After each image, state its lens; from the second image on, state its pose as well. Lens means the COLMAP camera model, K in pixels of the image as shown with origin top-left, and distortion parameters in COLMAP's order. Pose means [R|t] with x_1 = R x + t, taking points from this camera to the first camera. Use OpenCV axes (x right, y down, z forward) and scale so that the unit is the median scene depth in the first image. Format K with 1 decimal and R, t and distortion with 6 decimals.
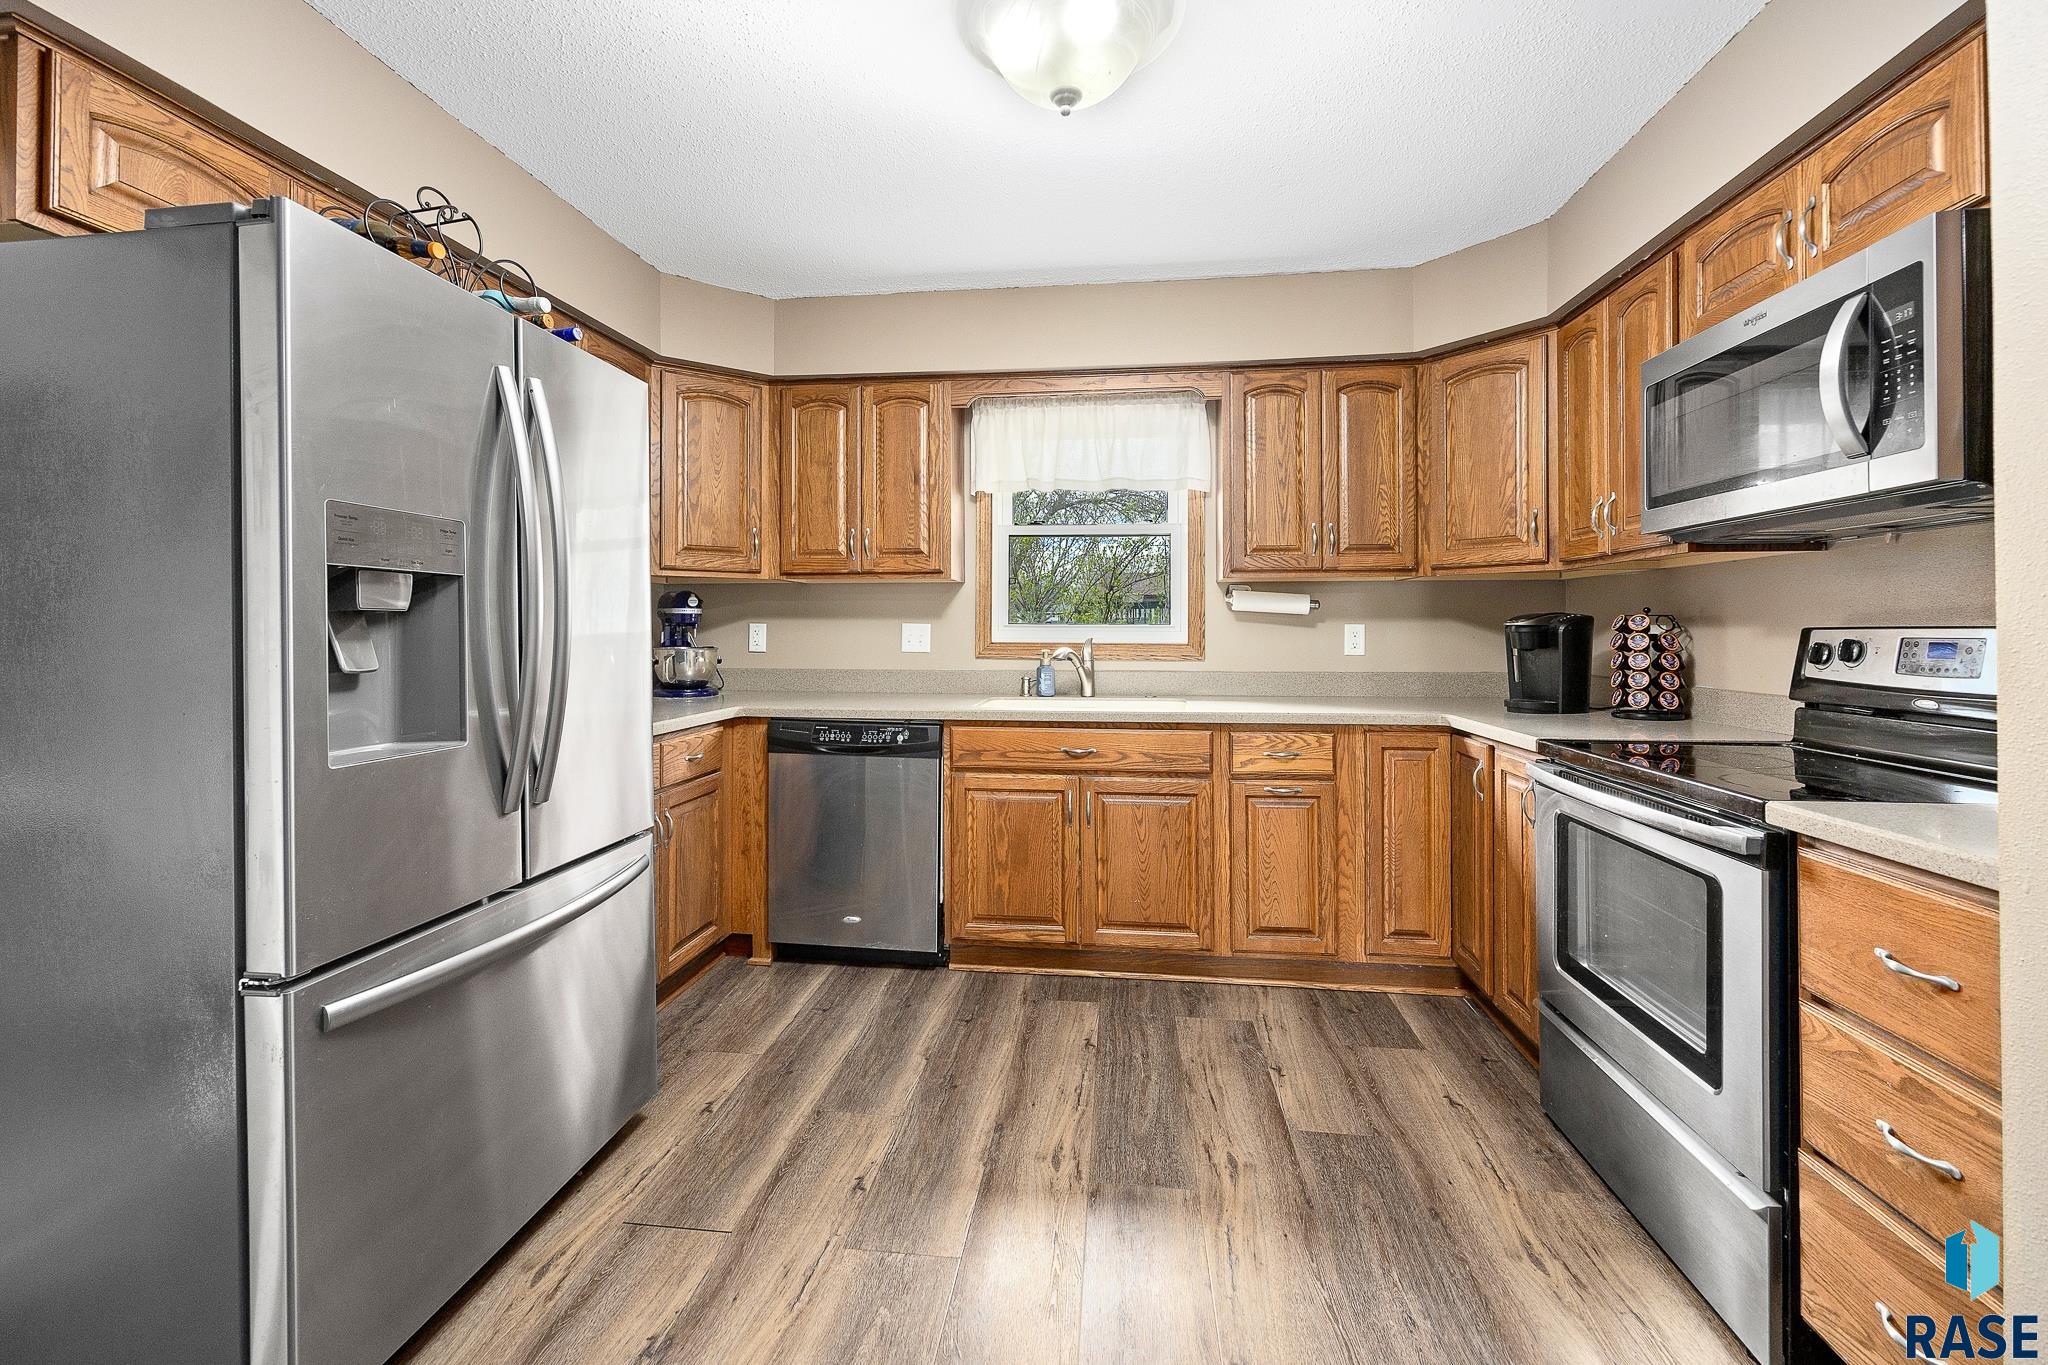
lens RADIAL K [[866.3, 0, 1030.5], [0, 866.3, 620.2], [0, 0, 1]] dist [-0.000039, -0.000360]
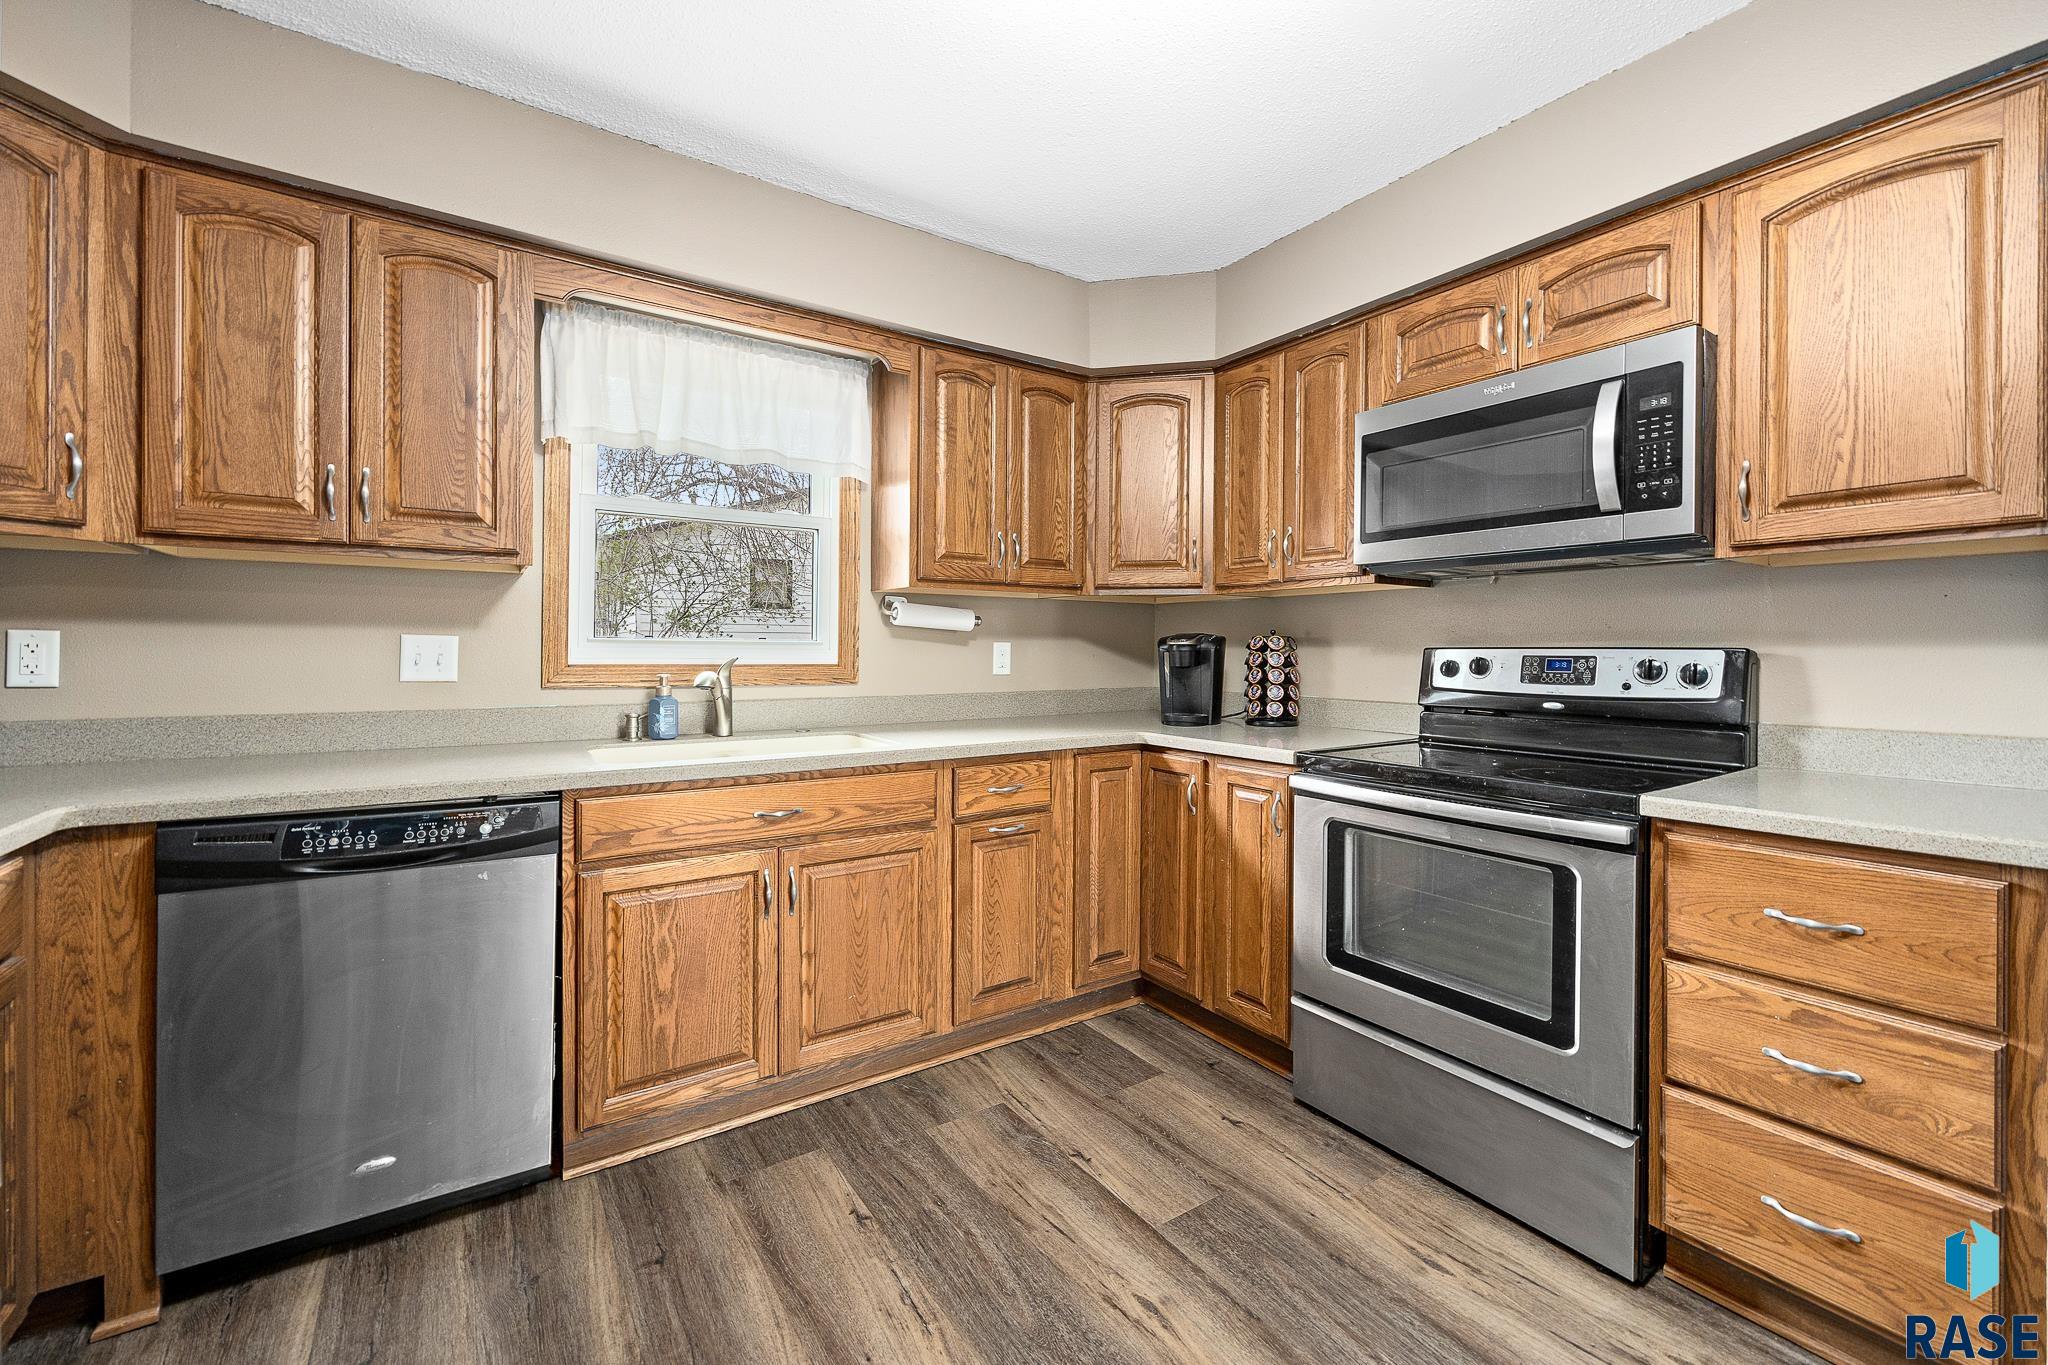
lens RADIAL K [[832.5, 0, 1023.3], [0, 832.5, 651.1], [0, 0, 1]] dist [-0.002921, -0.000492]
pose [[0.756470, 0.001777, 0.654026, -0.248592], [-0.011006, 0.999889, 0.010013, 0.005638], [-0.653936, -0.014773, 0.756406, 0.341019]]
